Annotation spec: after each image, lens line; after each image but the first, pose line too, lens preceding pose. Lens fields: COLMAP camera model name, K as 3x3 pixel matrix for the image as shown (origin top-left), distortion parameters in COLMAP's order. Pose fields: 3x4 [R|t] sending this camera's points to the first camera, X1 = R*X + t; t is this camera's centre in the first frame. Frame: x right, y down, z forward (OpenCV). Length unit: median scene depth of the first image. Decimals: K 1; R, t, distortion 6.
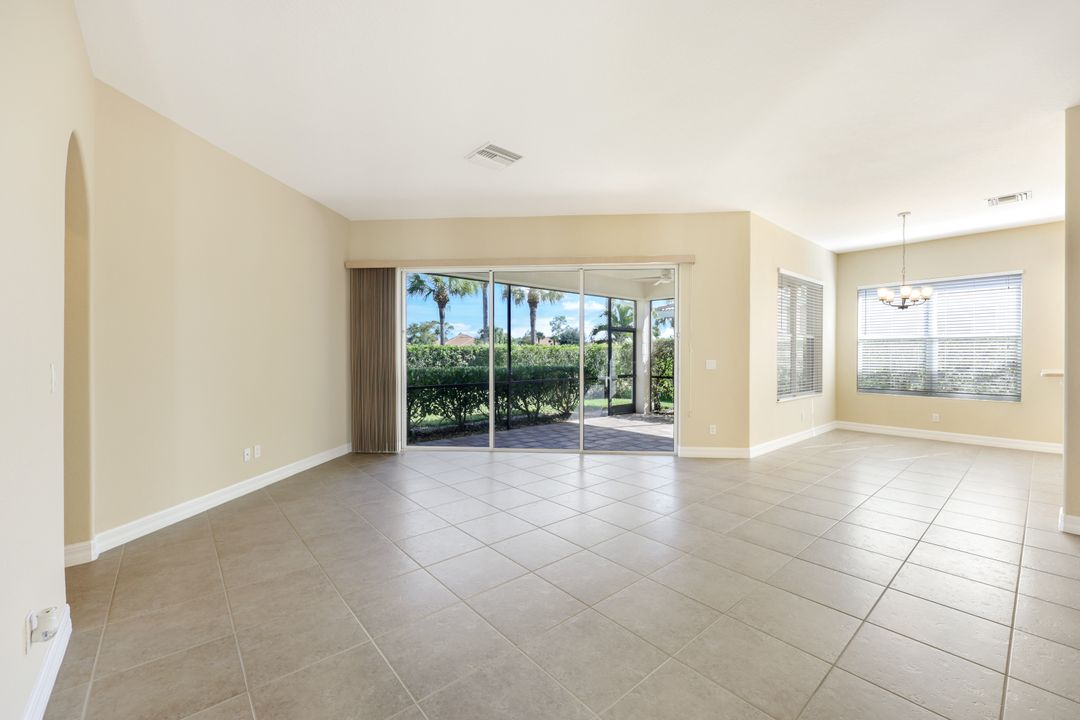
lens RADIAL K [[436.2, 0, 539.9], [0, 436.2, 357.8], [0, 0, 1]] dist [0.008035, 0.000057]
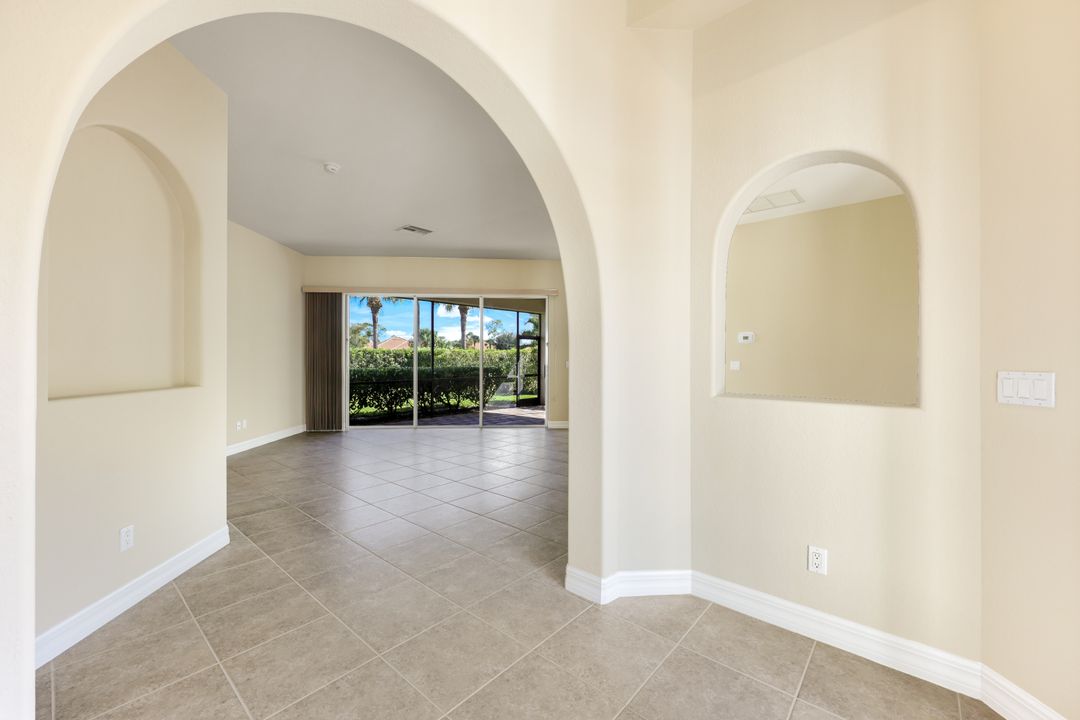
lens RADIAL K [[436.2, 0, 538.2], [0, 436.2, 359.0], [0, 0, 1]] dist [0.008035, 0.000057]
pose [[0.990298, 0.003178, 0.138920, 0.045770], [-0.002531, 0.999985, -0.004835, 0.001235], [-0.138934, 0.004436, 0.990292, -0.233433]]
